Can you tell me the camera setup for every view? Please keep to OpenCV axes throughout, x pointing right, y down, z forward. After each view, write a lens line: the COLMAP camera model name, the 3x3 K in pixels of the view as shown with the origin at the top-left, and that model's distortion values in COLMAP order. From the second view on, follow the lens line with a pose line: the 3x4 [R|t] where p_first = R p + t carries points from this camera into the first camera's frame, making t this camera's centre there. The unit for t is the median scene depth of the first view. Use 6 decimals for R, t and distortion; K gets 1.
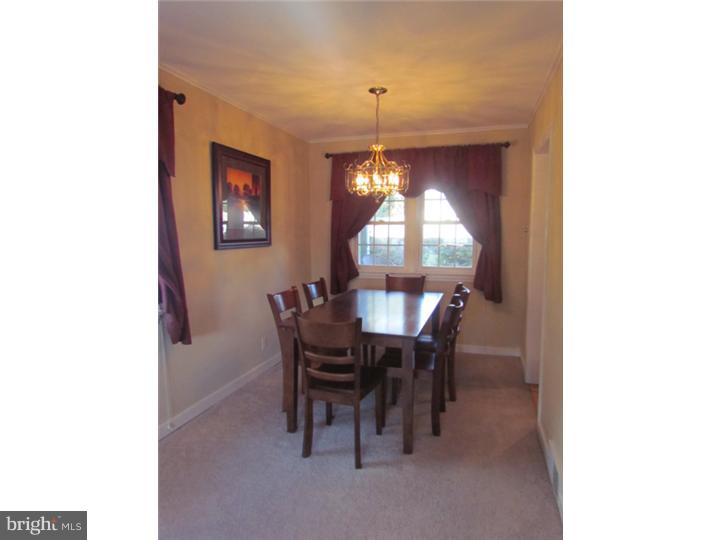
lens RADIAL K [[387.7, 0, 362.4], [0, 387.7, 273.4], [0, 0, 1]] dist [-0.000962, -0.000067]
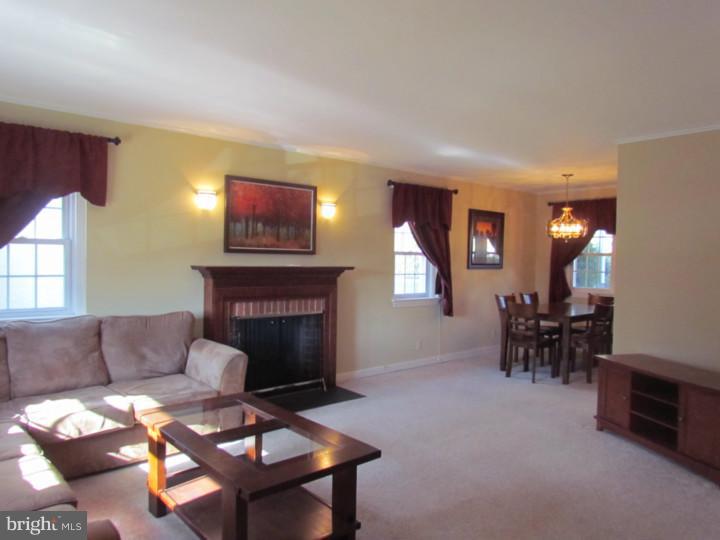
lens RADIAL K [[521.4, 0, 360.0], [0, 521.4, 270.0], [0, 0, 1]] dist [-0.002520, -0.000112]
pose [[0.852747, 0.024596, -0.521745, 0.339895], [-0.070602, 0.995151, -0.068481, 0.108981], [0.517531, 0.095233, 0.850349, -0.980197]]
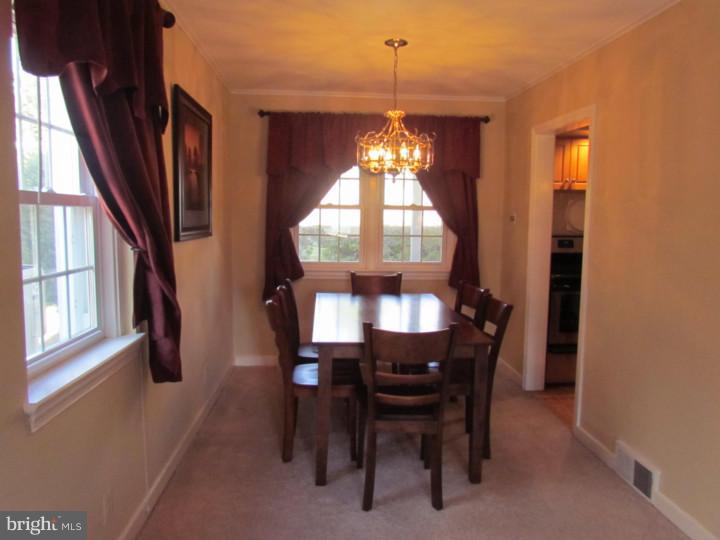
lens RADIAL K [[521.4, 0, 360.0], [0, 521.4, 270.0], [0, 0, 1]] dist [-0.002520, -0.000112]
pose [[0.931132, -0.023647, 0.363916, -0.322793], [0.025633, 0.999671, -0.000628, -0.002171], [-0.363781, 0.009913, 0.931432, 0.020602]]
